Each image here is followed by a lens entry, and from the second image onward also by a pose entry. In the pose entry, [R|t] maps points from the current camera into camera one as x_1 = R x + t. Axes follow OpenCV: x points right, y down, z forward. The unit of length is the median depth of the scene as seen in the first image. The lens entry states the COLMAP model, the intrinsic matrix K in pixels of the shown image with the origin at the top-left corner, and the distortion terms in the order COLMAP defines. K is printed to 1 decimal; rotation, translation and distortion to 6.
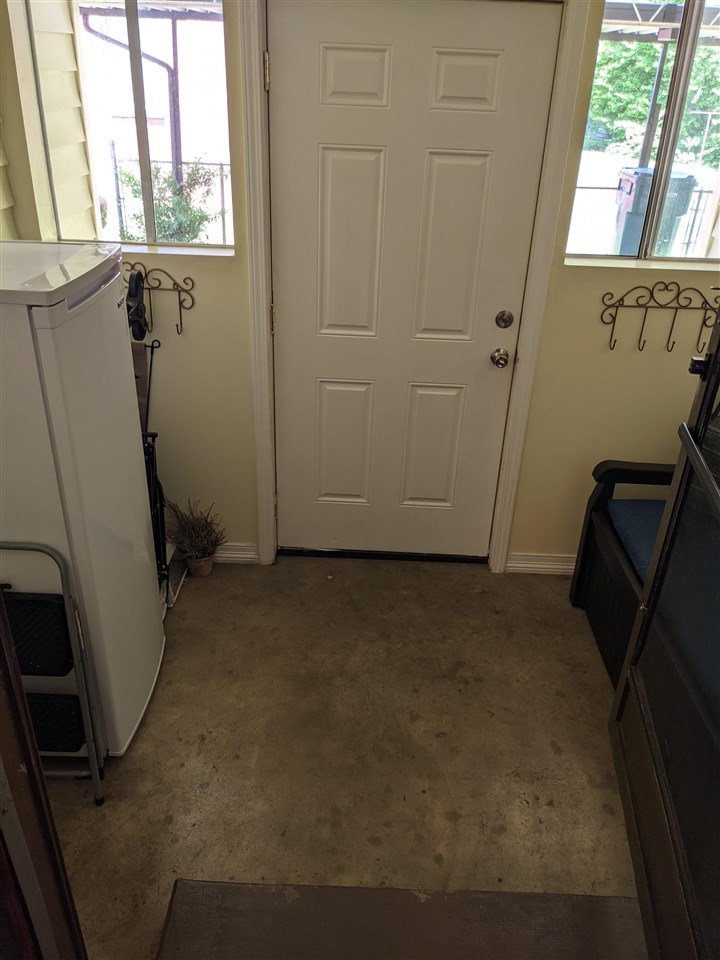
lens RADIAL K [[744.3, 0, 357.4], [0, 744.3, 481.1], [0, 0, 1]] dist [-0.009605, -0.002087]
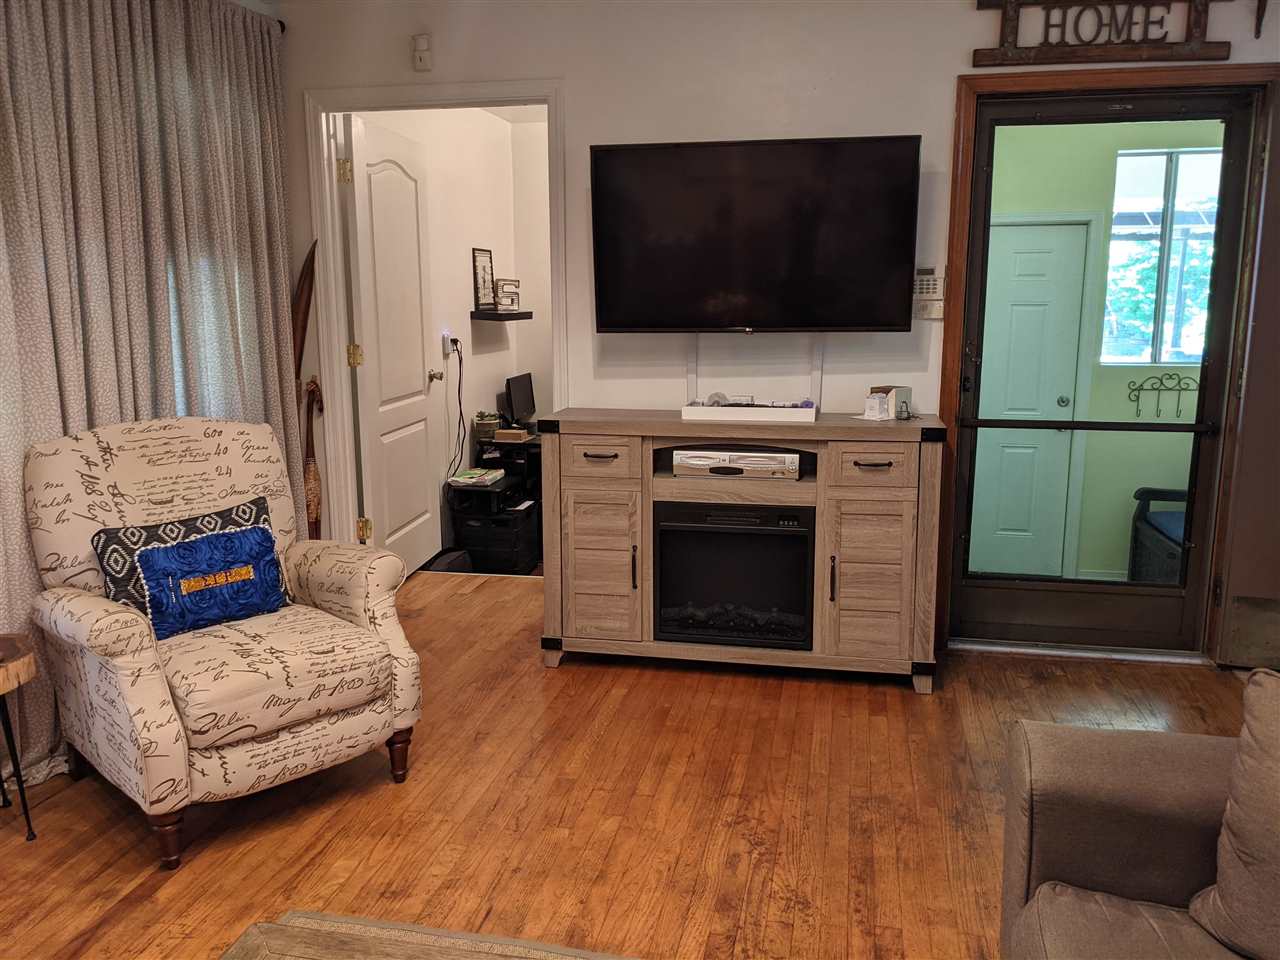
lens RADIAL K [[992.4, 0, 642.3], [0, 992.4, 480.5], [0, 0, 1]] dist [-0.009605, -0.002087]
pose [[0.984878, -0.003875, -0.173205, -0.292049], [-0.050043, 0.950770, -0.305831, 0.578848], [0.165863, 0.309874, 0.936199, -0.971777]]
